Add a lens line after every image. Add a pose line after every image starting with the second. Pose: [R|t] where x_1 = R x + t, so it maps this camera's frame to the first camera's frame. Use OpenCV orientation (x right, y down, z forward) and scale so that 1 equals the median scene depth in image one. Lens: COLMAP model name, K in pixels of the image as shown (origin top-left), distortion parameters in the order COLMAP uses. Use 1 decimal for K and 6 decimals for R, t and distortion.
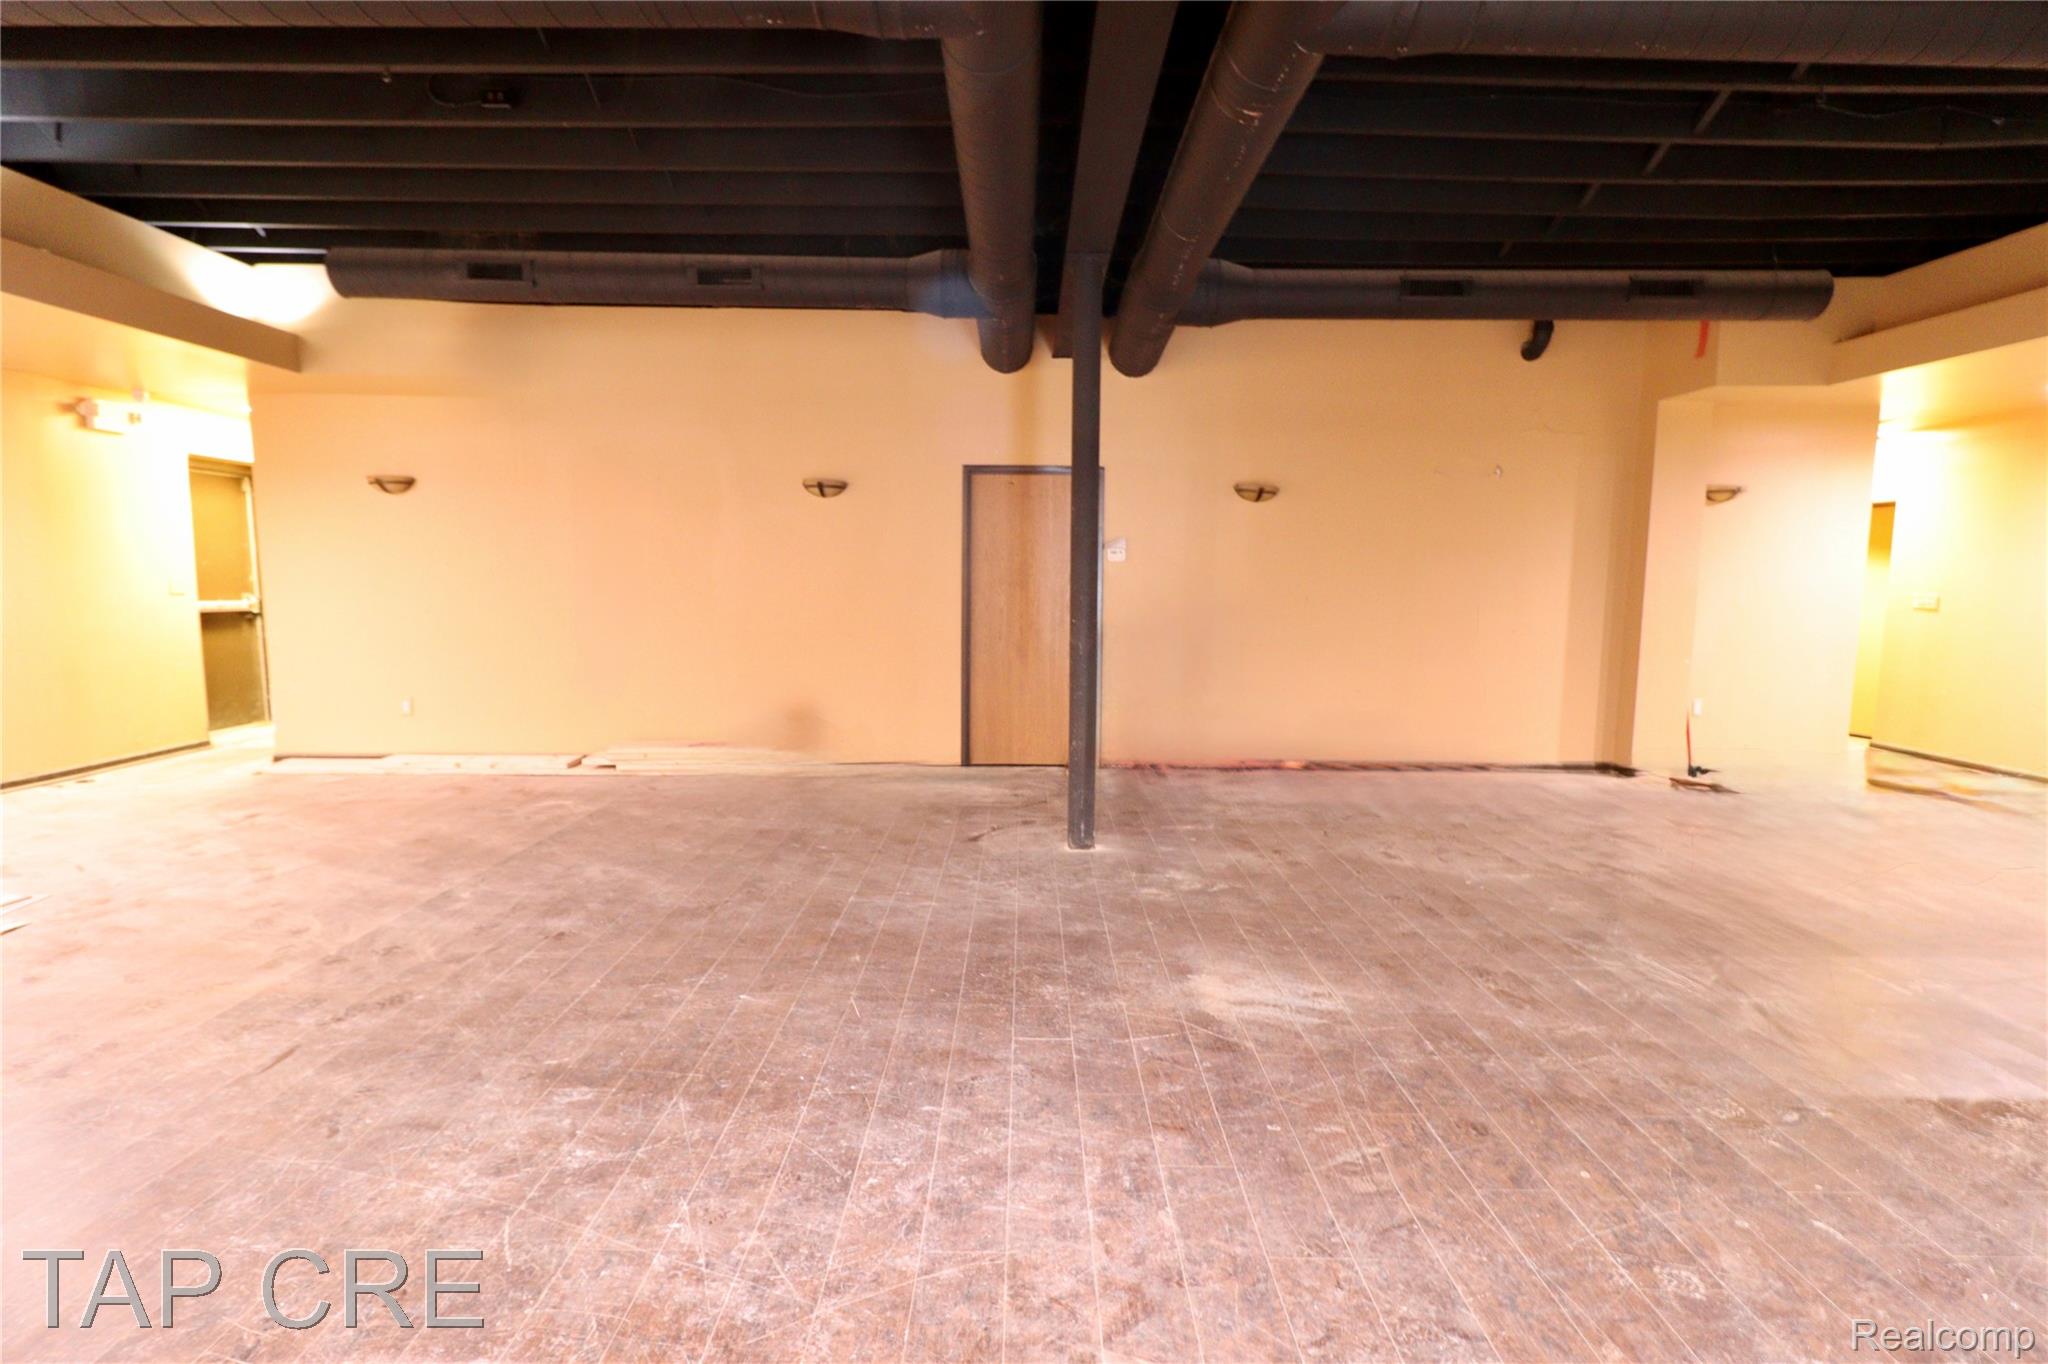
lens RADIAL K [[956.1, 0, 1024.0], [0, 956.1, 682.0], [0, 0, 1]] dist [0.003110, -0.001351]
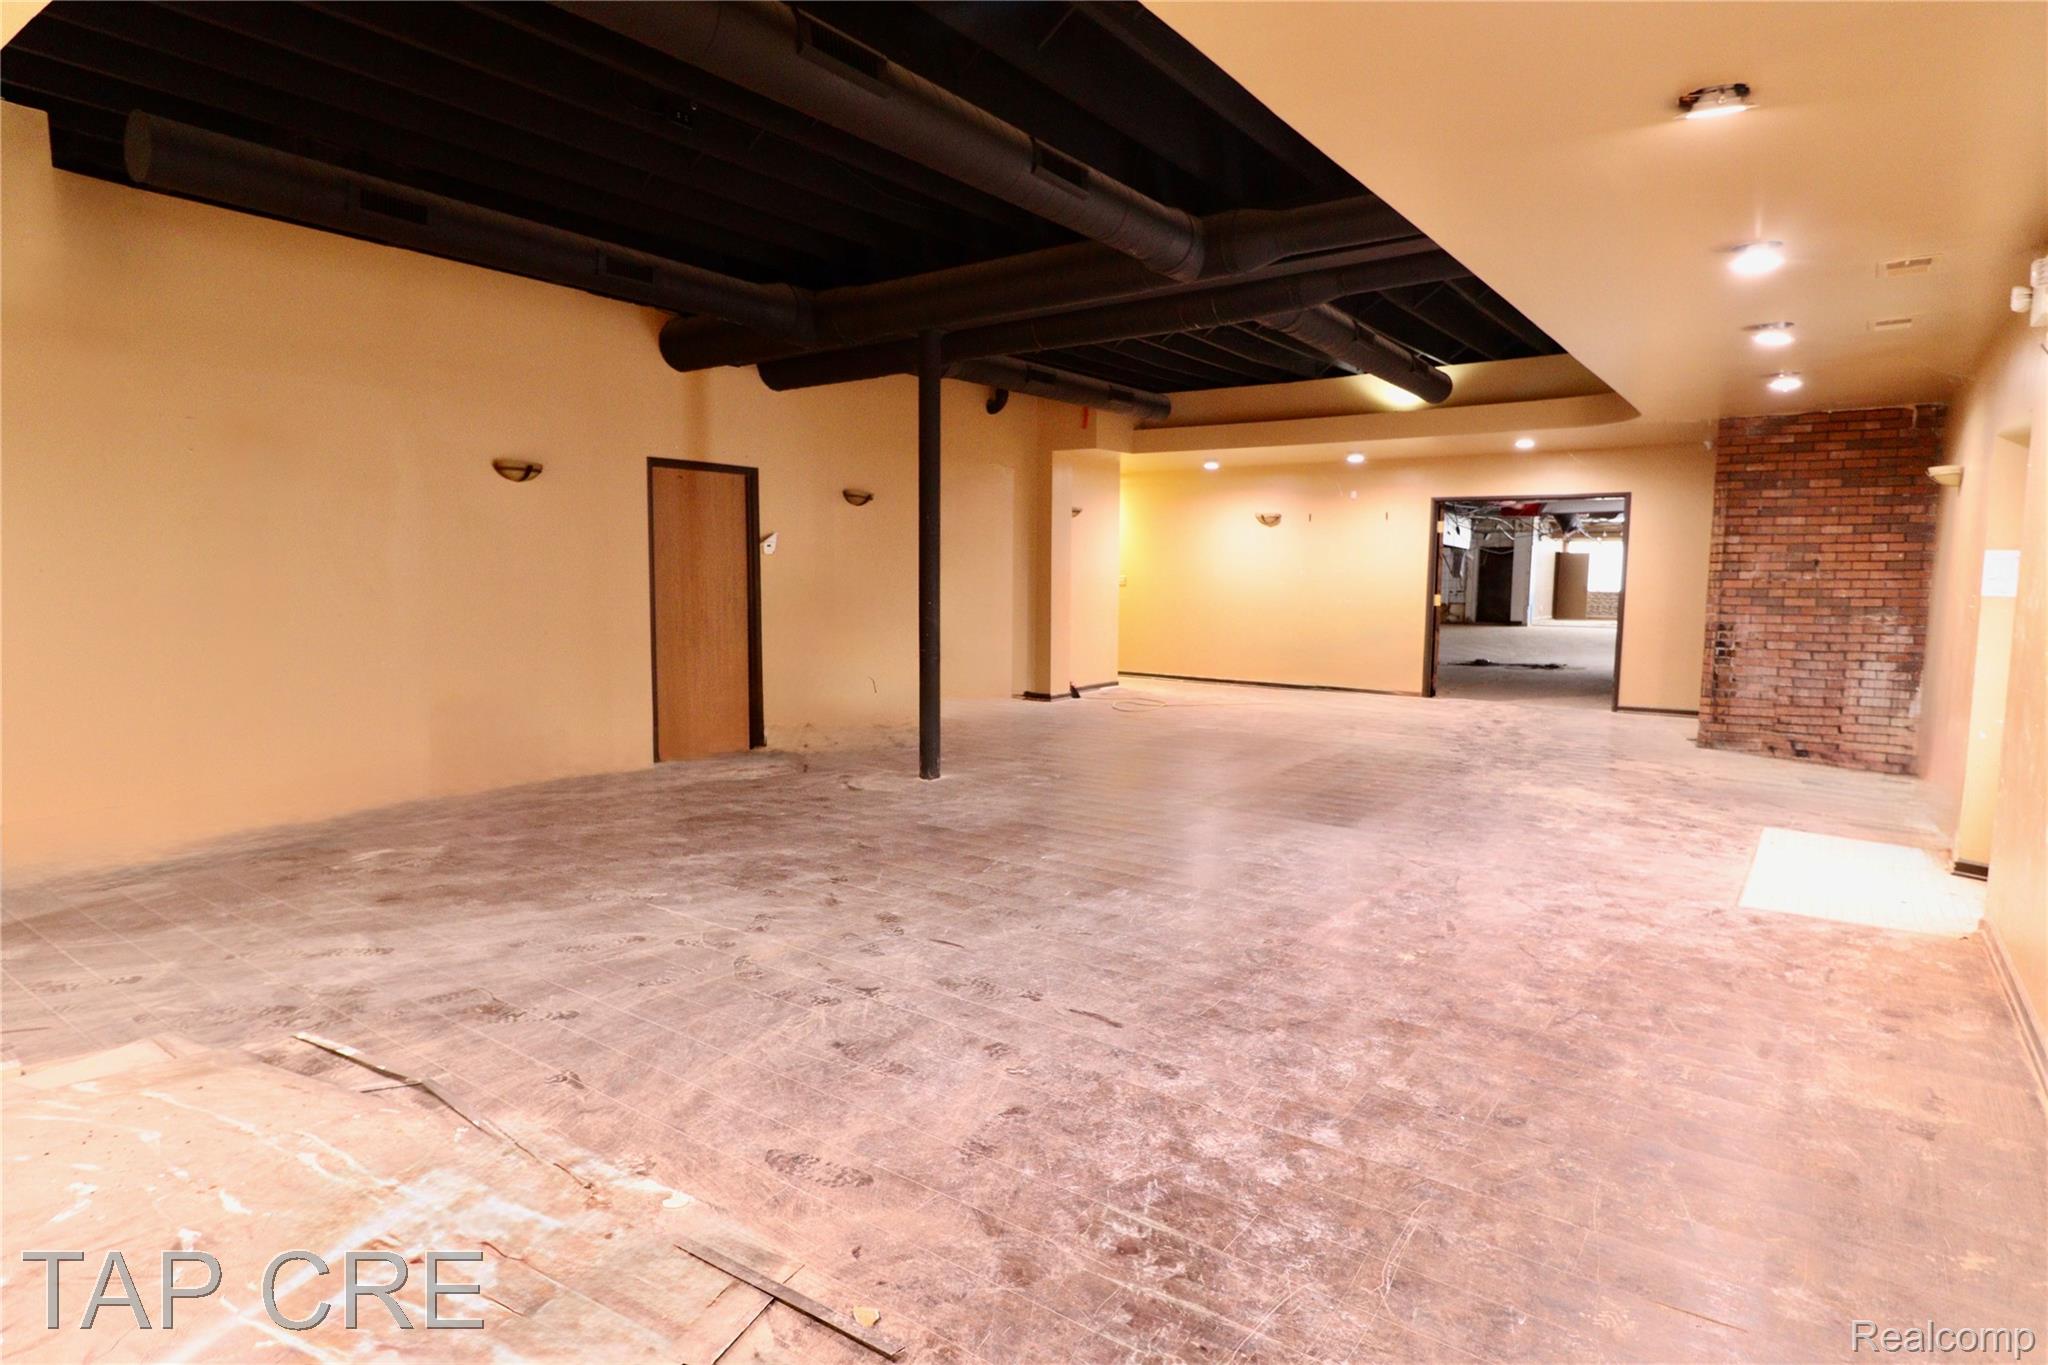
lens RADIAL K [[1149.3, 0, 1024.0], [0, 1149.3, 682.5], [0, 0, 1]] dist [-0.000234, -0.000434]
pose [[0.573599, -0.085597, 0.814652, -1.464902], [0.088736, 0.995166, 0.042085, -0.012722], [-0.814316, 0.048149, 0.578422, -0.006836]]
